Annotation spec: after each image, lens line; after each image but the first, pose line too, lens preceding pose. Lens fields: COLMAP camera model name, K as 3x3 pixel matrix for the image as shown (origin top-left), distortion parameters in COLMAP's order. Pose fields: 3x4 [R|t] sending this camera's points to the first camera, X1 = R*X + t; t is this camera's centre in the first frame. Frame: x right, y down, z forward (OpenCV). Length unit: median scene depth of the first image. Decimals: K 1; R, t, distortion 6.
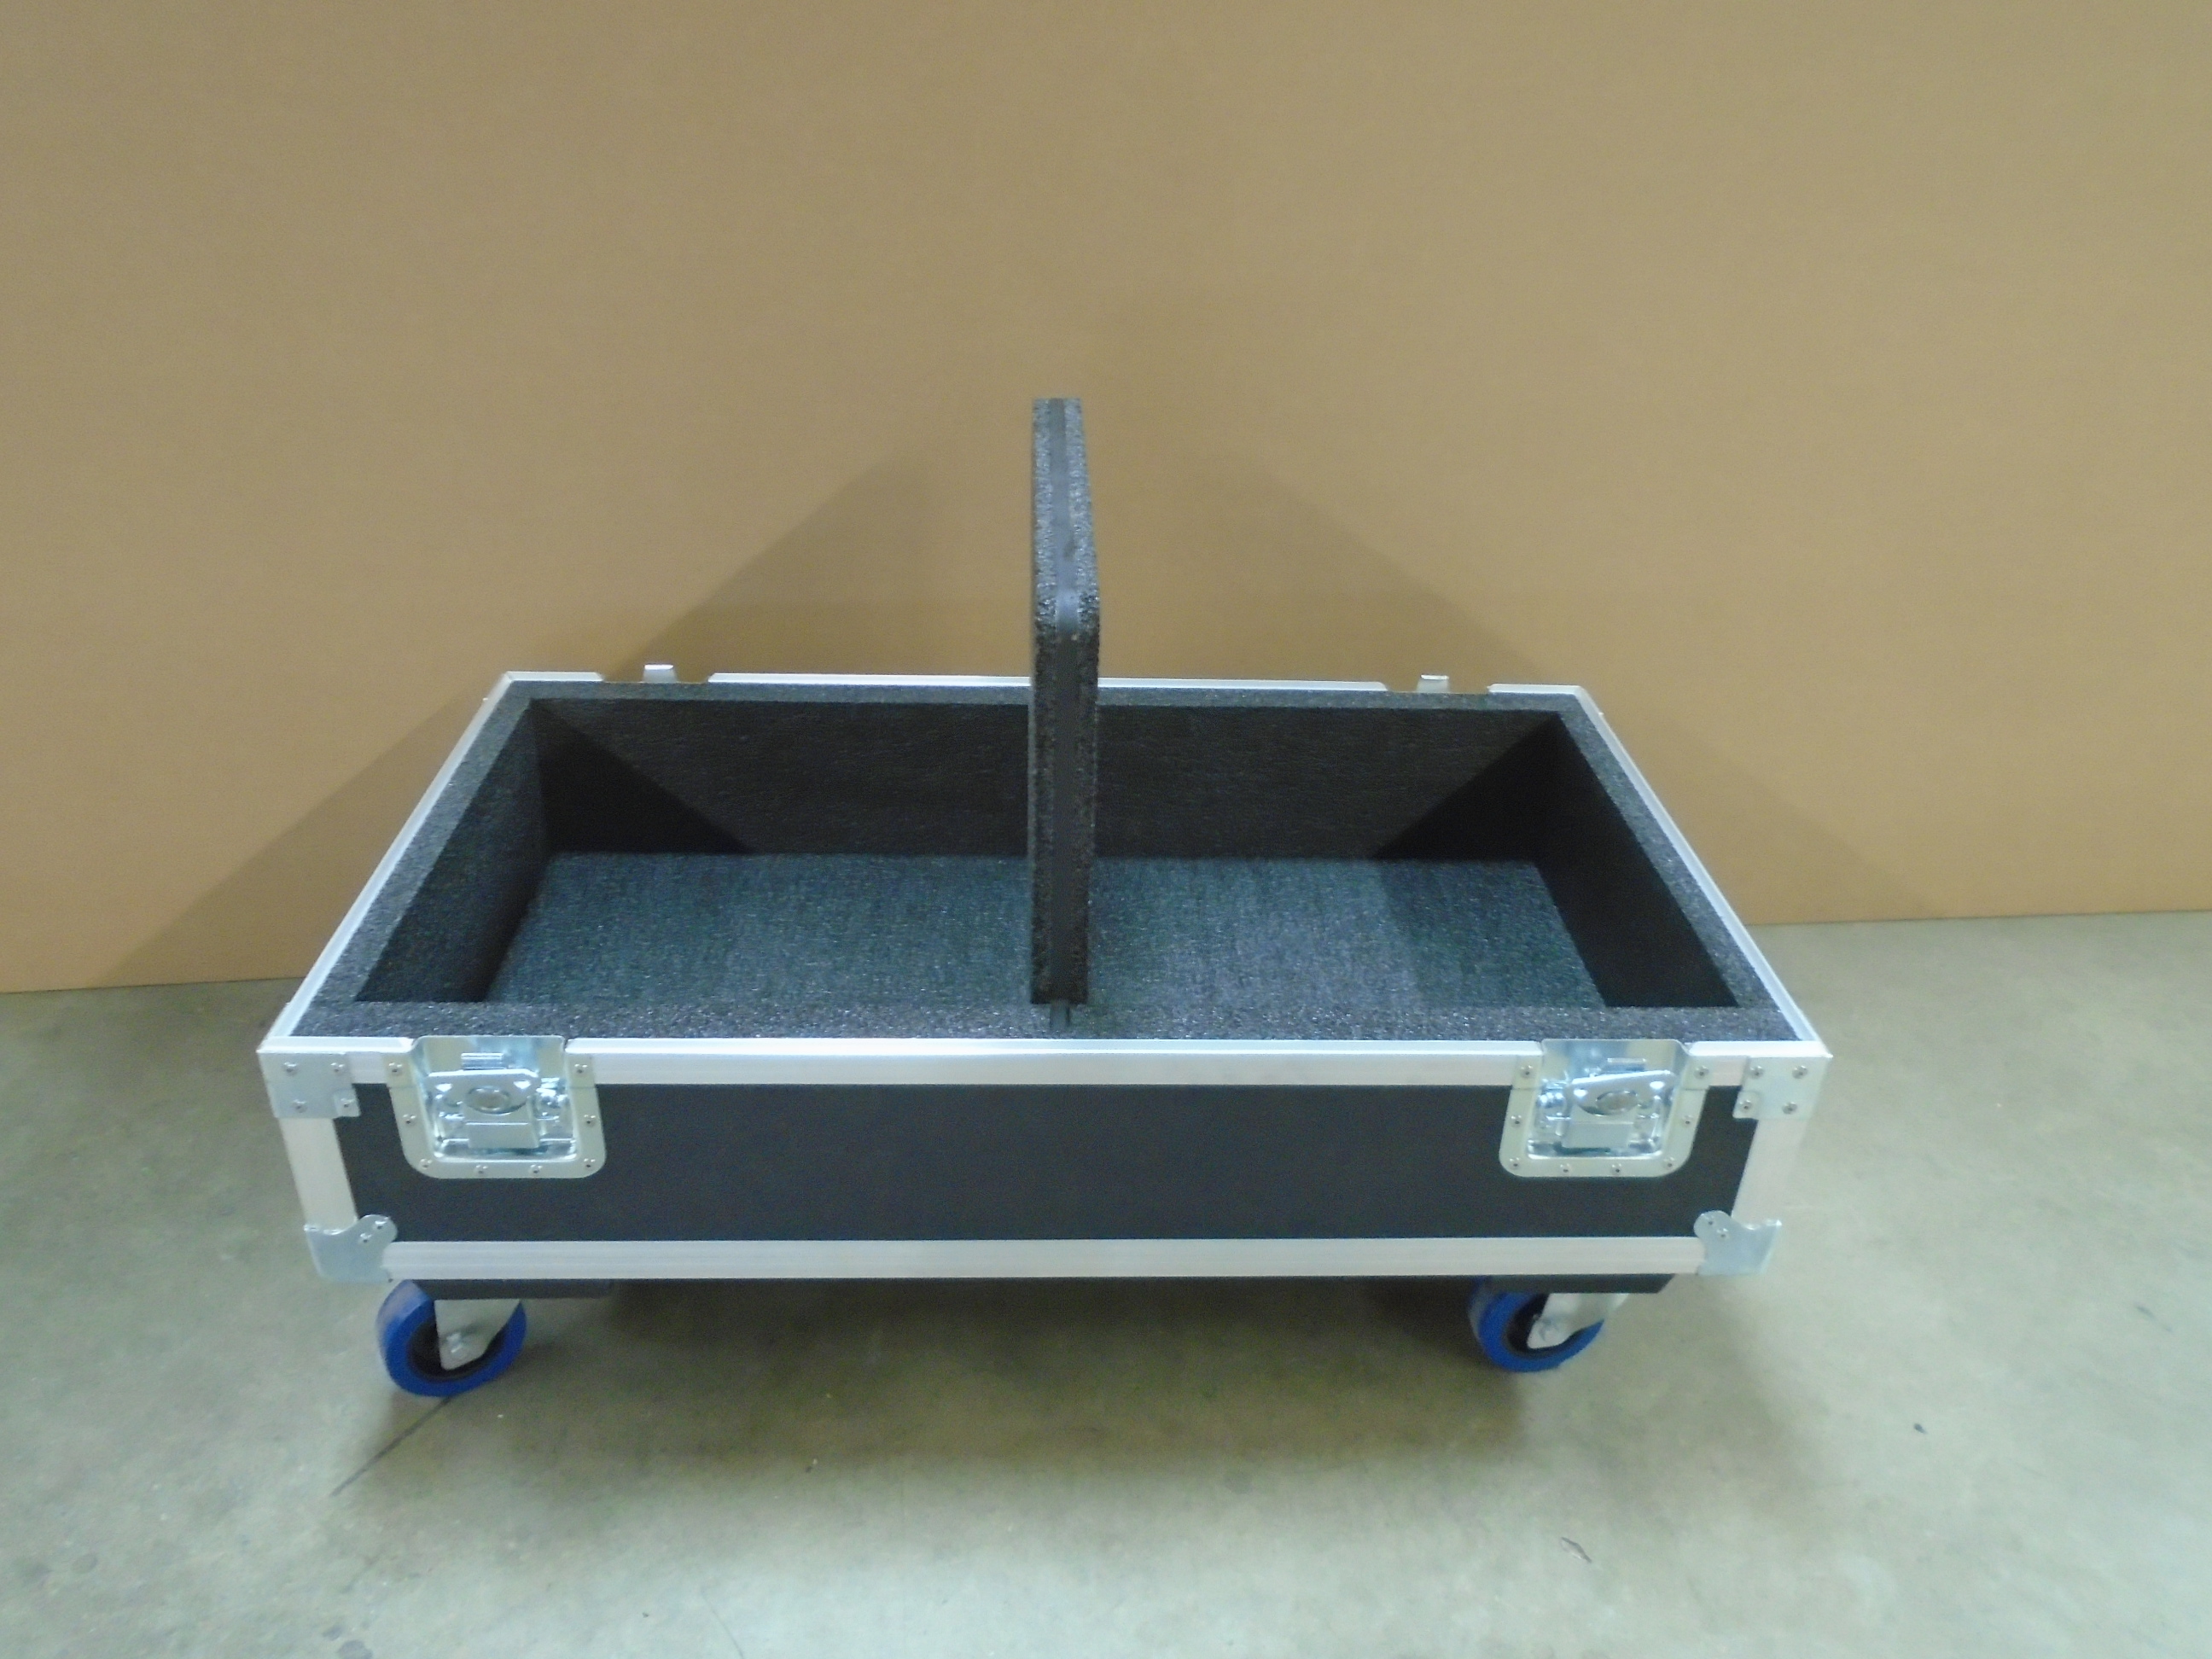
lens RADIAL K [[1695.6, 0, 1106.0], [0, 1695.6, 829.5], [0, 0, 1]] dist [-0.010760, -0.000254]
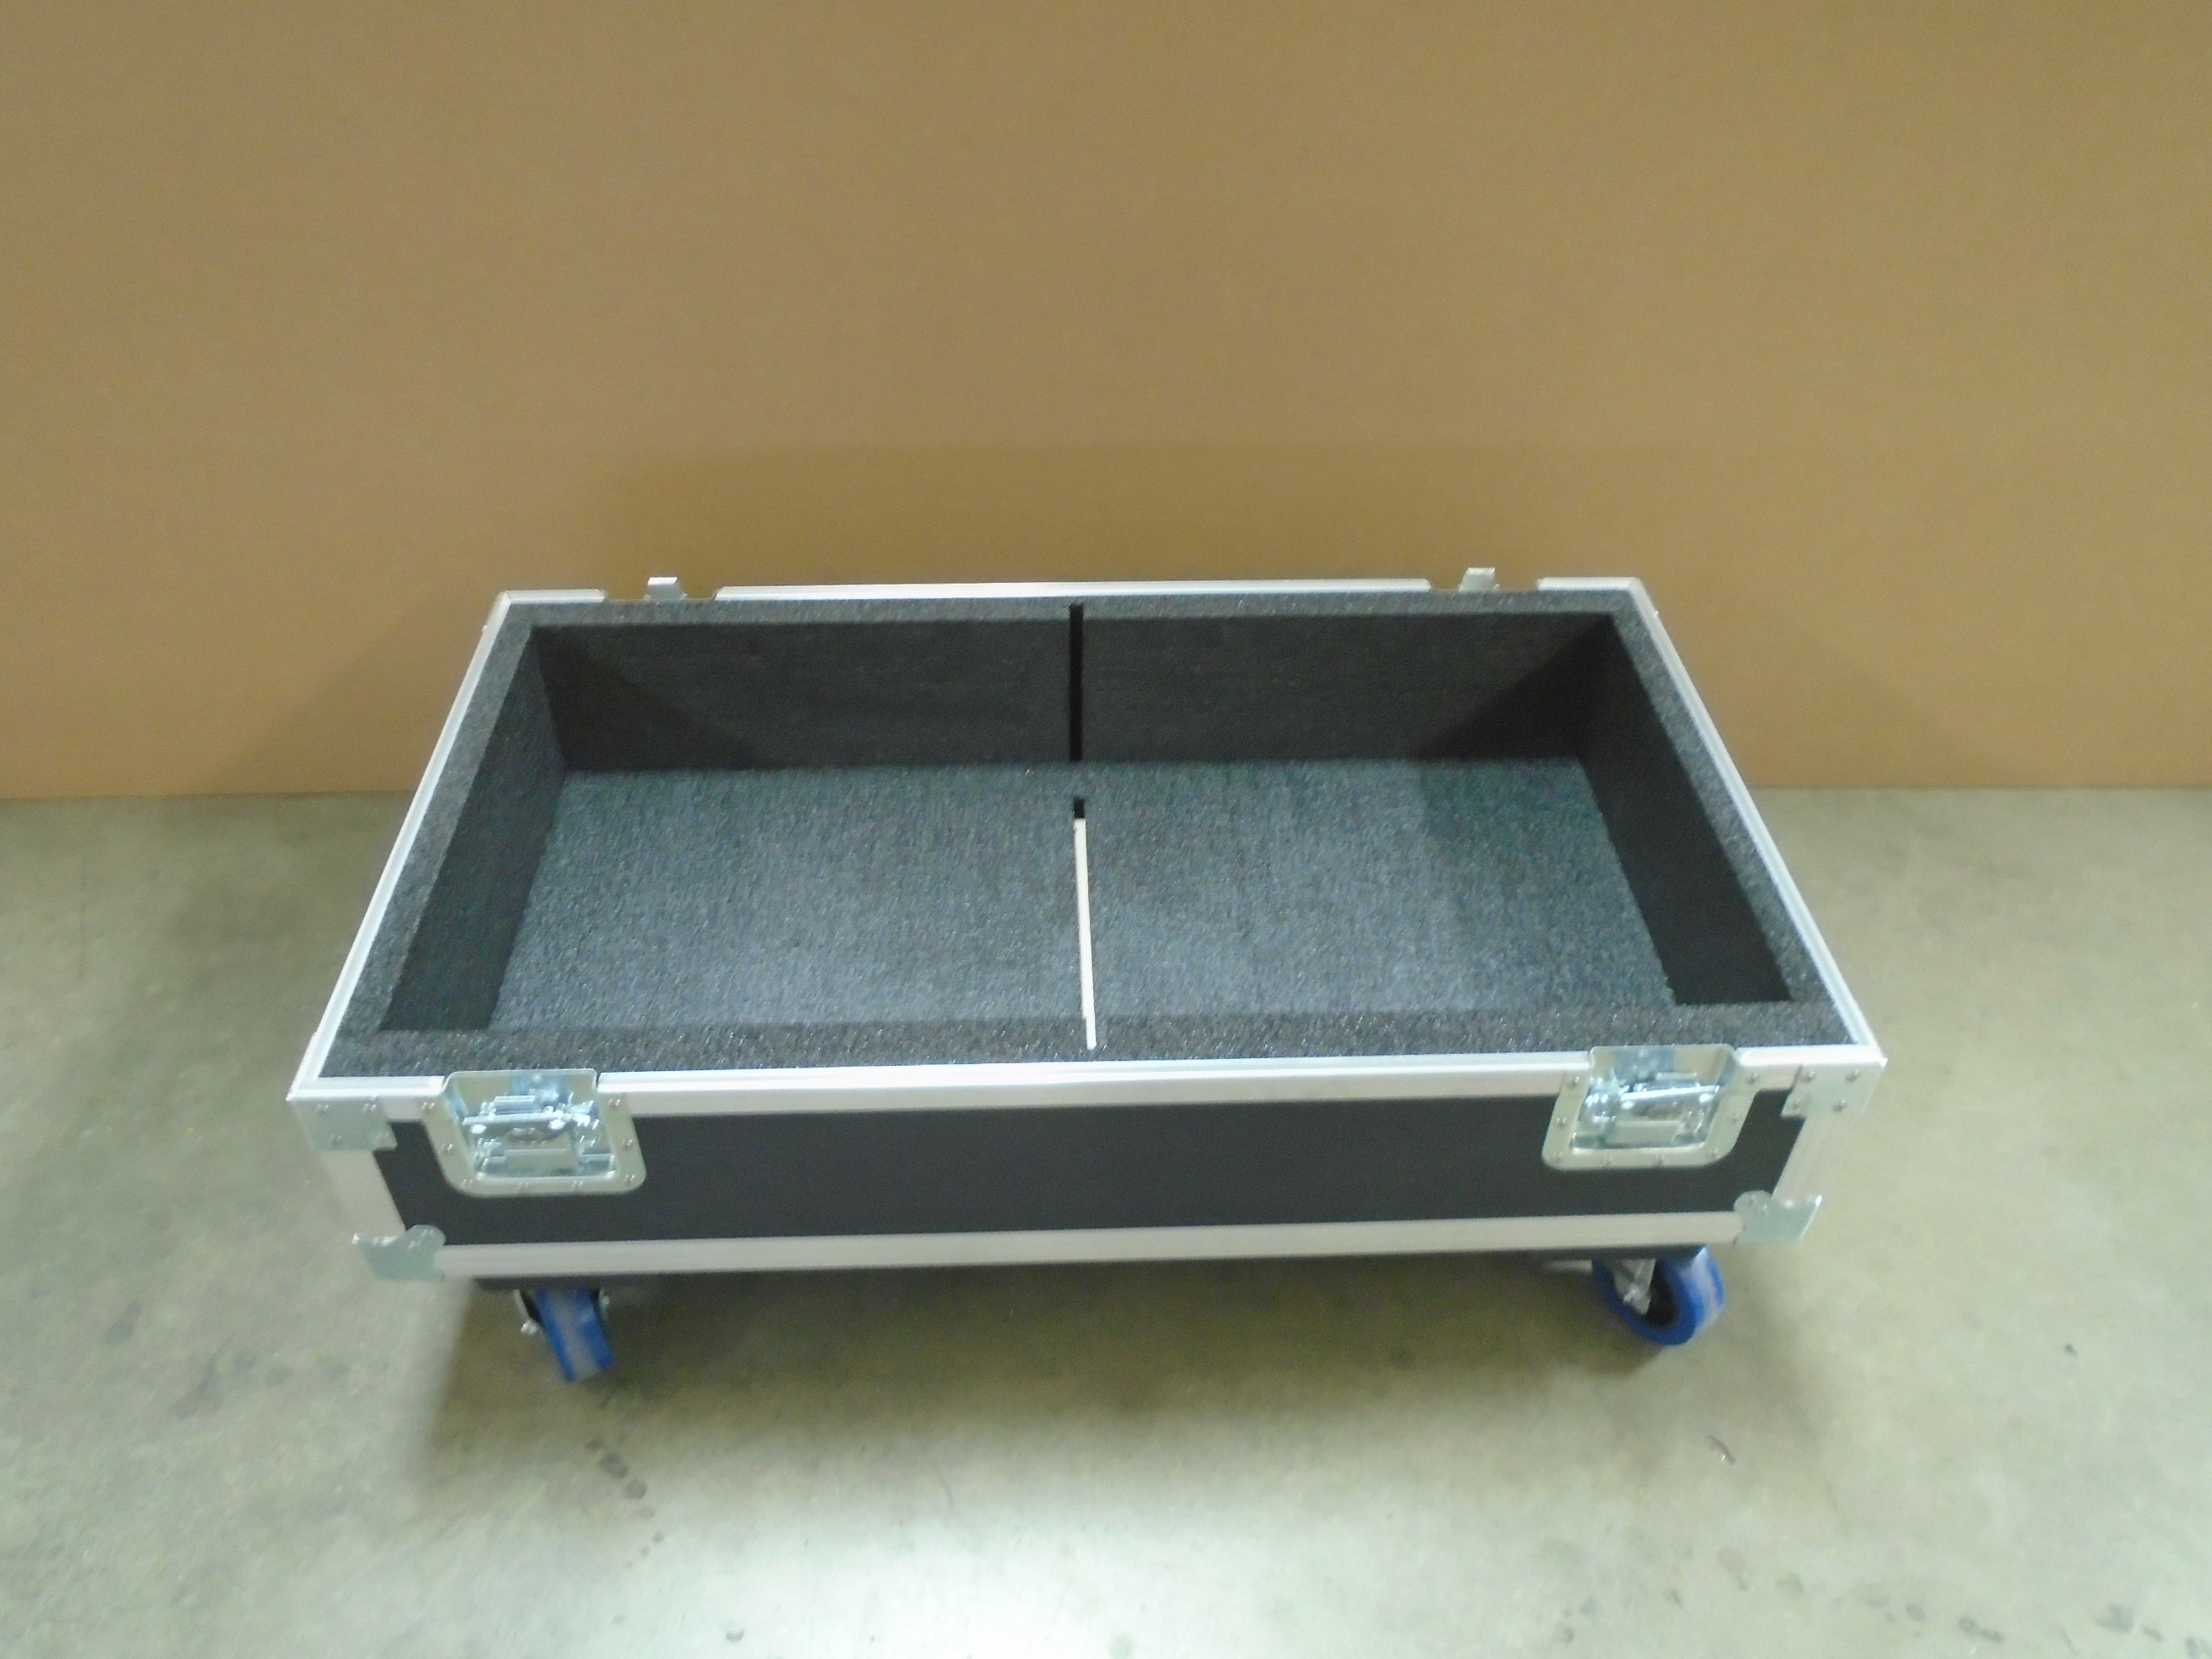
lens RADIAL K [[1695.6, 0, 1106.0], [0, 1695.6, 829.5], [0, 0, 1]] dist [-0.010760, -0.000254]
pose [[0.999775, -0.016619, -0.013198, -0.005549], [0.018846, 0.981200, 0.192072, -0.148514], [0.009758, -0.192278, 0.981292, 0.046668]]
